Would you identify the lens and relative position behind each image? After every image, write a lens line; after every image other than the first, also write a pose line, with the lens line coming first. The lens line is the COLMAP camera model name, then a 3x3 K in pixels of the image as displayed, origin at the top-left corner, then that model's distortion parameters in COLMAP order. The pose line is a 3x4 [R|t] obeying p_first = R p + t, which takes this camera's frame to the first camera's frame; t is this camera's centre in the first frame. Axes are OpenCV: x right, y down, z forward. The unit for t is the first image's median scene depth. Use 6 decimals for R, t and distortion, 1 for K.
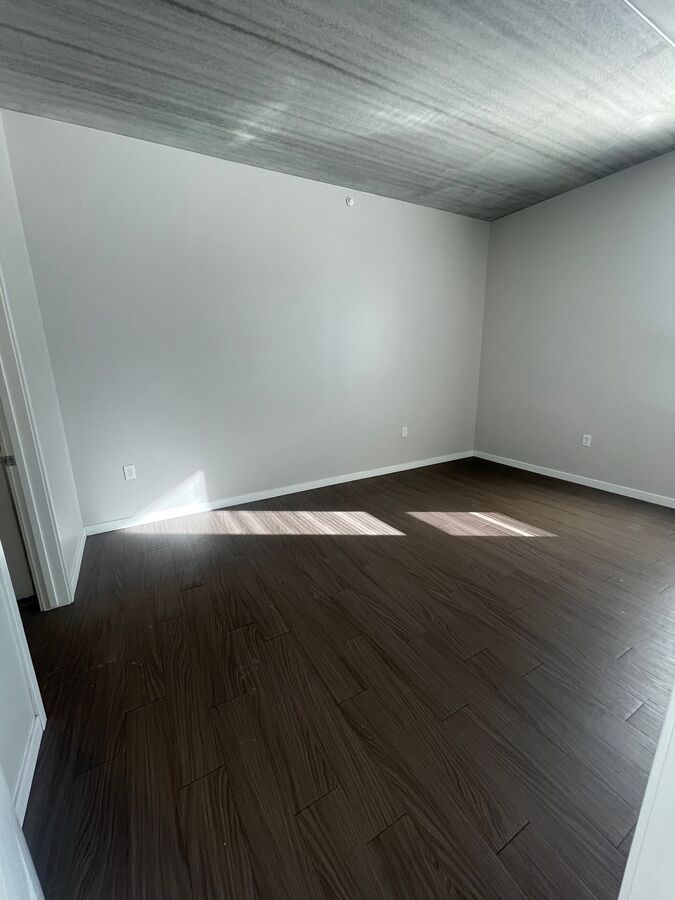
lens RADIAL K [[360.4, 0, 330.7], [0, 360.4, 450.3], [0, 0, 1]] dist [0.002653, 0.000480]
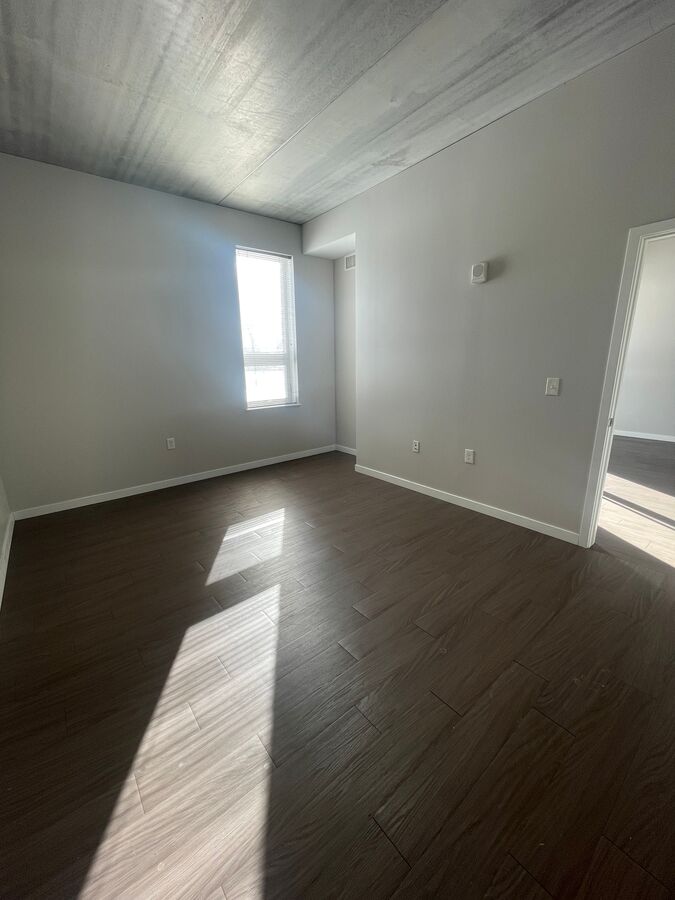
lens RADIAL K [[360.4, 0, 332.1], [0, 360.4, 449.6], [0, 0, 1]] dist [0.002653, 0.000480]
pose [[-0.161641, -0.219115, 0.962217, -0.445801], [0.264548, 0.929730, 0.256158, -0.184155], [-0.950730, 0.295958, -0.092316, 0.780179]]
